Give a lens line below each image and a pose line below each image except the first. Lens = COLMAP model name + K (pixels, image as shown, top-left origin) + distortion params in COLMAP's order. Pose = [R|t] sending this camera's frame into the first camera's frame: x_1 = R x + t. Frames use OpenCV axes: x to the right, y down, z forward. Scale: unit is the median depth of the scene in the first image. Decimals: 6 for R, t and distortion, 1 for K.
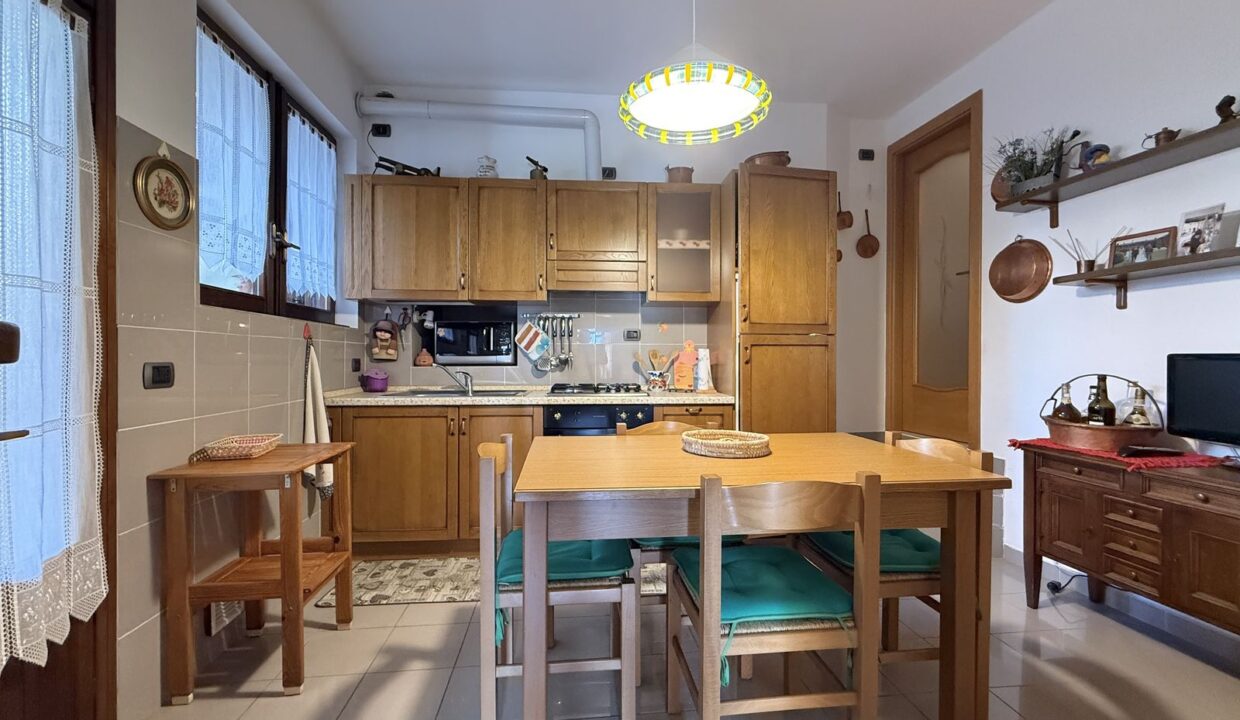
lens RADIAL K [[495.6, 0, 623.9], [0, 495.6, 357.6], [0, 0, 1]] dist [0.004060, -0.000696]
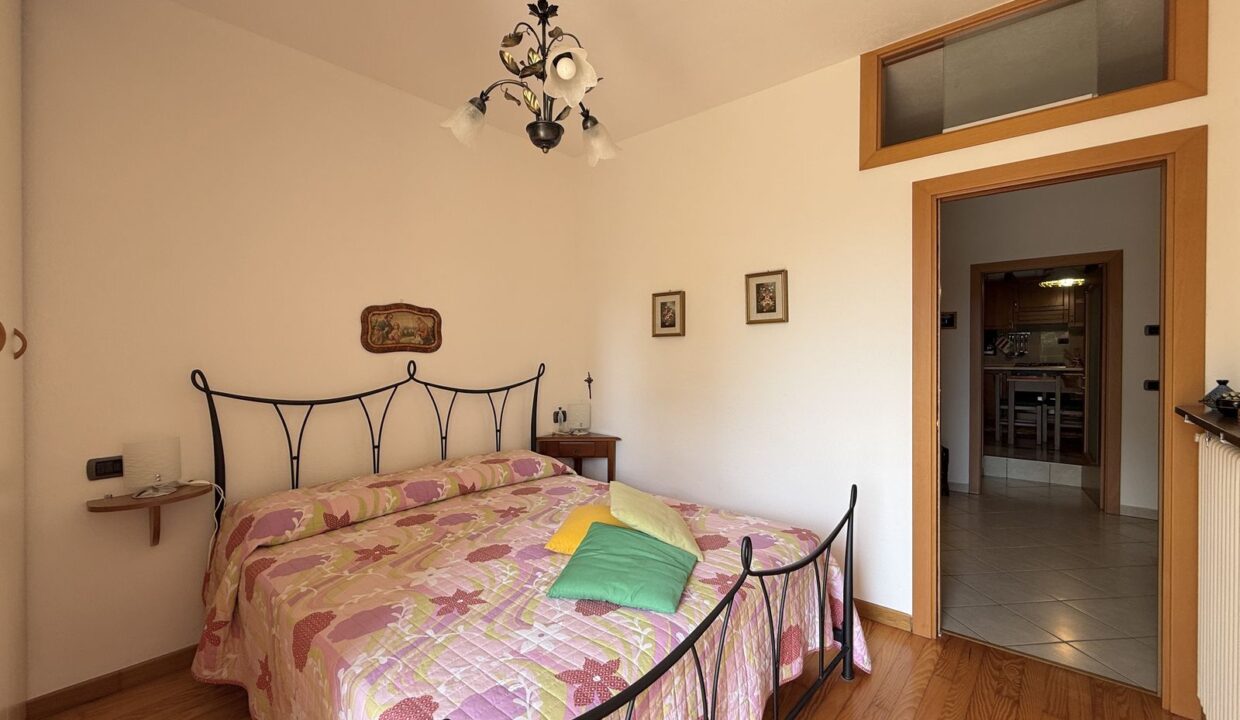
lens RADIAL K [[495.6, 0, 609.0], [0, 495.6, 351.7], [0, 0, 1]] dist [0.004060, -0.000696]
pose [[0.683726, -0.009928, -0.729672, 0.280046], [-0.007066, 0.999771, -0.020224, 0.066128], [0.729705, 0.018983, 0.683499, -2.203111]]
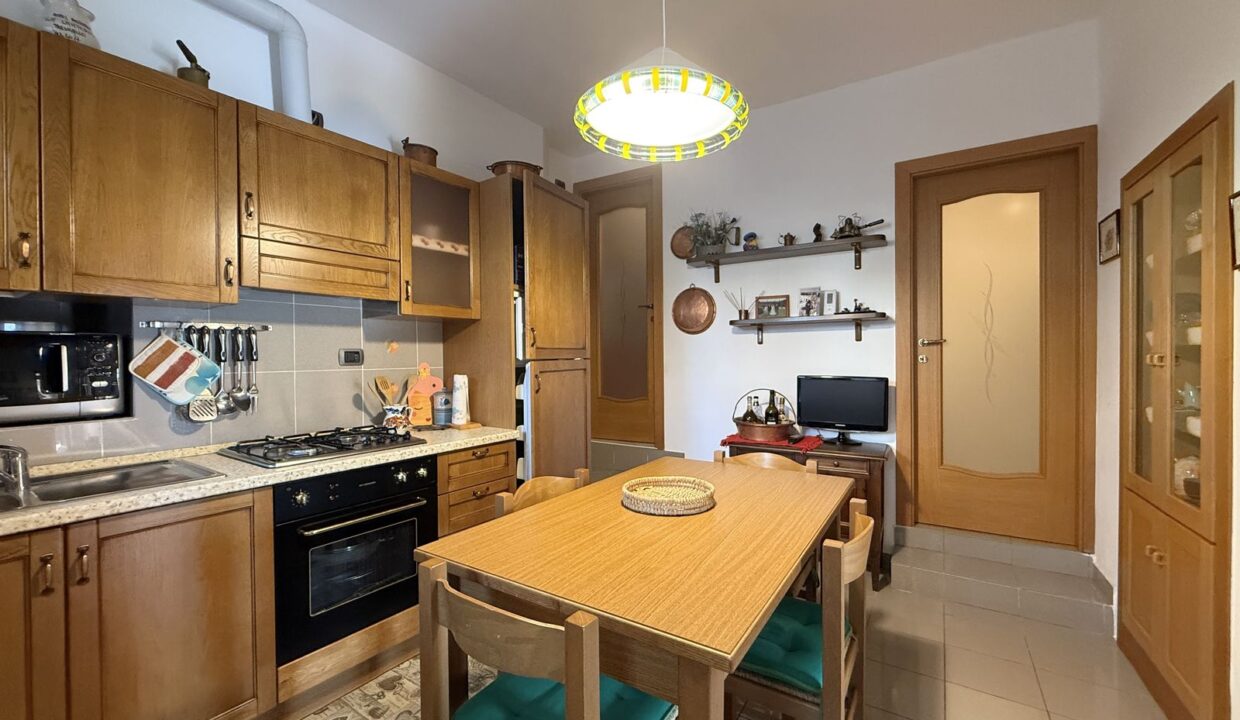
lens RADIAL K [[495.6, 0, 624.1], [0, 495.6, 355.9], [0, 0, 1]] dist [0.004060, -0.000696]
pose [[0.634348, -0.005793, 0.773026, -0.327536], [0.007911, 0.999968, 0.001002, -0.051063], [-0.773007, 0.005479, 0.634374, 0.276090]]
